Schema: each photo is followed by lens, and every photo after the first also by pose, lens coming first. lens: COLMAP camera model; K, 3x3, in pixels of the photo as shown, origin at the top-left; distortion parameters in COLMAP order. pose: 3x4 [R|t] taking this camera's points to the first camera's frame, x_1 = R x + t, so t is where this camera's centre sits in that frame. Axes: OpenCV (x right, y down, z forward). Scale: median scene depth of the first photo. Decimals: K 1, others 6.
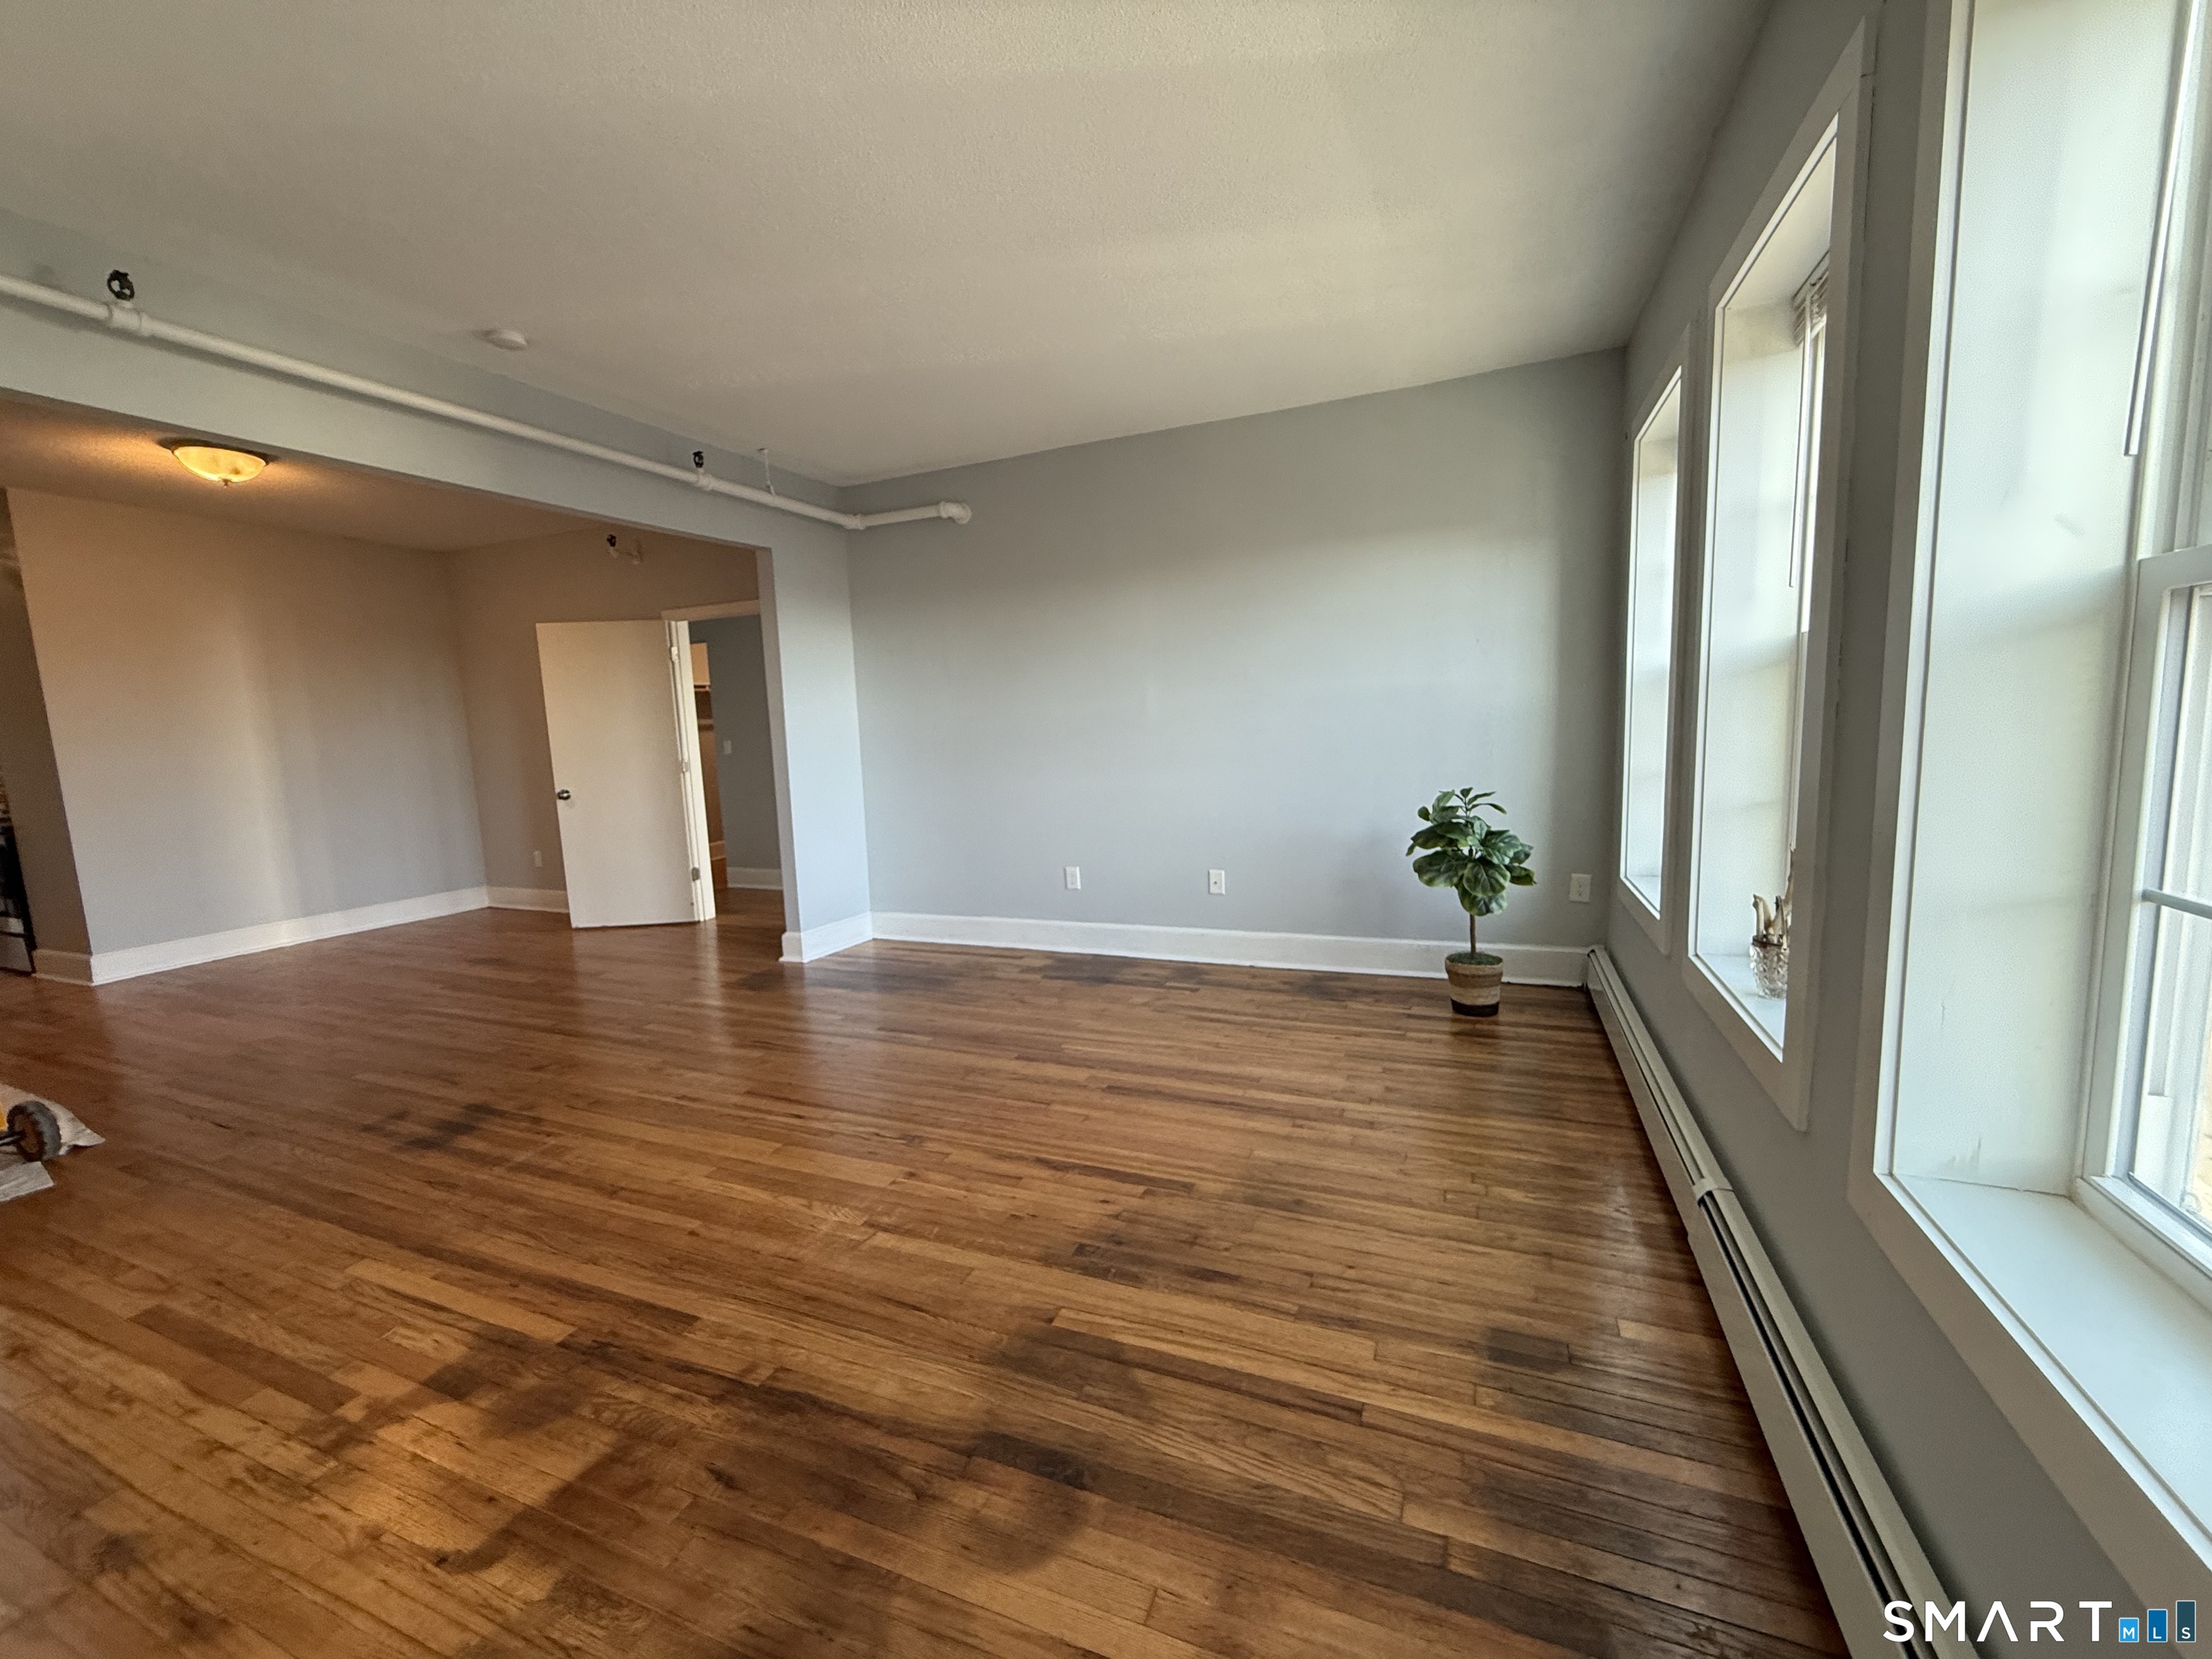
lens RADIAL K [[874.7, 0, 1106.0], [0, 874.7, 829.5], [0, 0, 1]] dist [-0.004059, 0.000341]
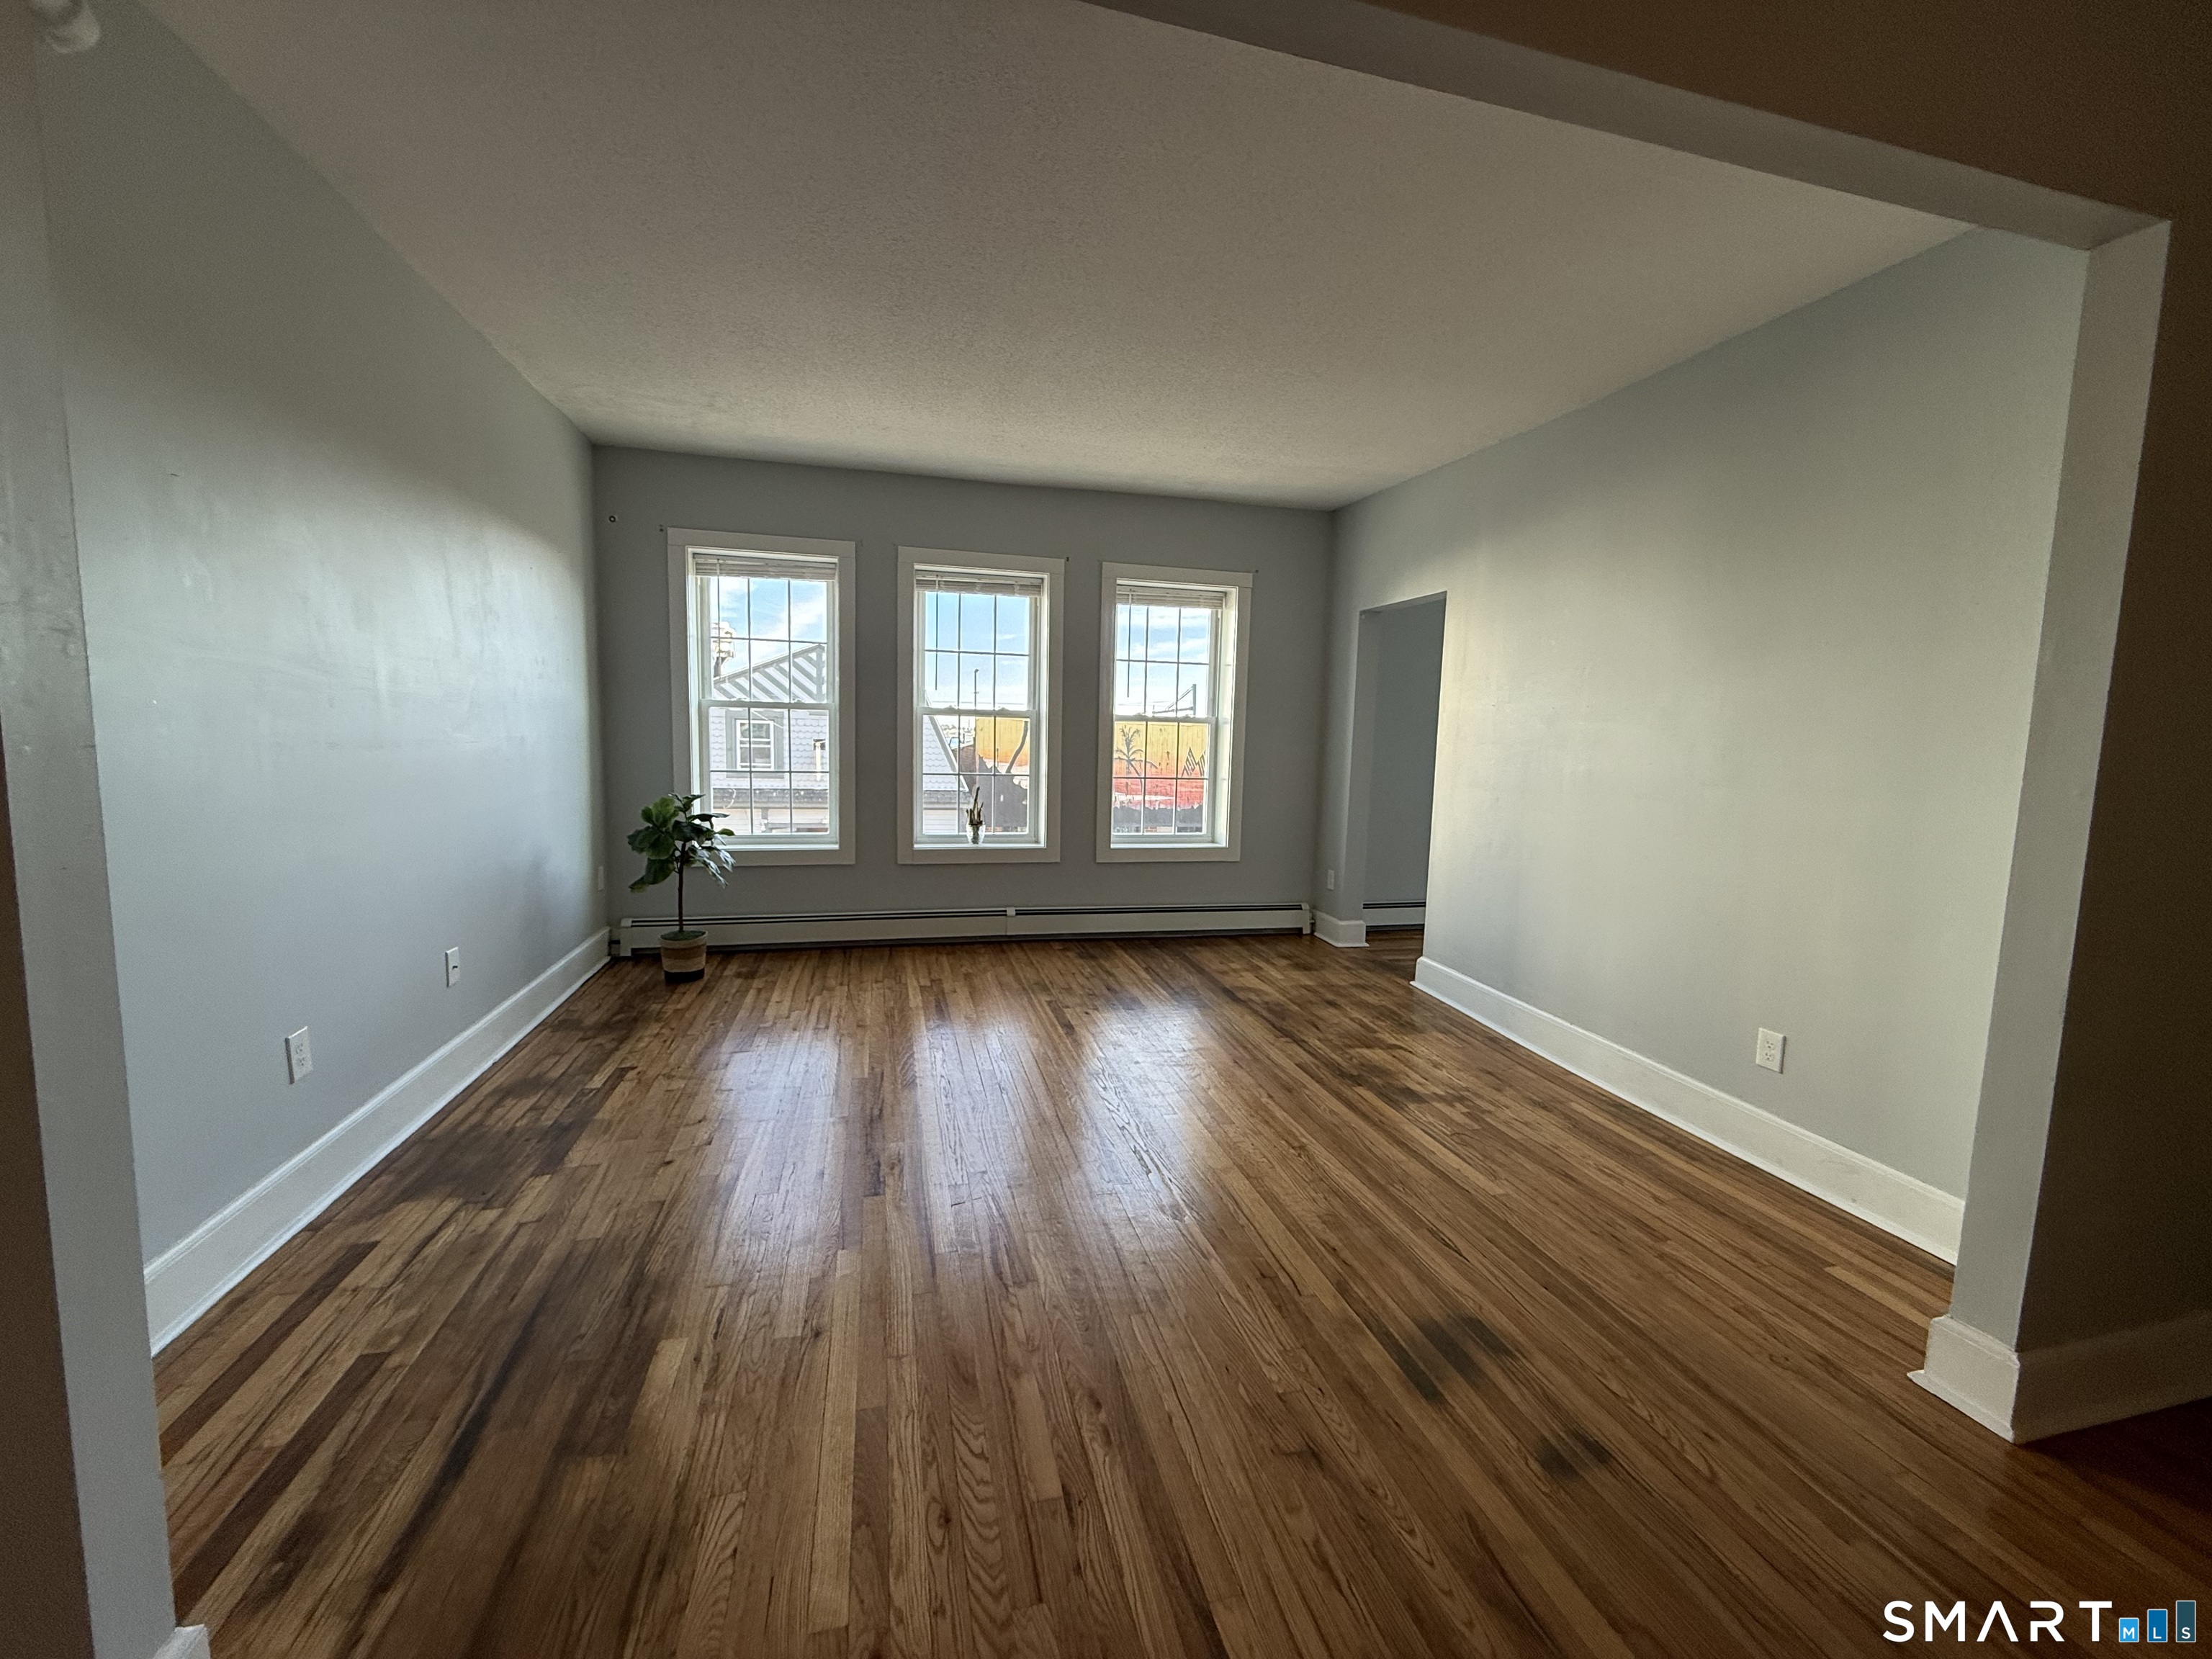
lens RADIAL K [[874.7, 0, 1106.0], [0, 874.7, 829.5], [0, 0, 1]] dist [-0.004059, 0.000341]
pose [[-0.604809, -0.065236, 0.793694, -1.595829], [0.094337, 0.983753, 0.152745, -0.223741], [-0.790763, 0.167256, -0.588829, 2.240176]]
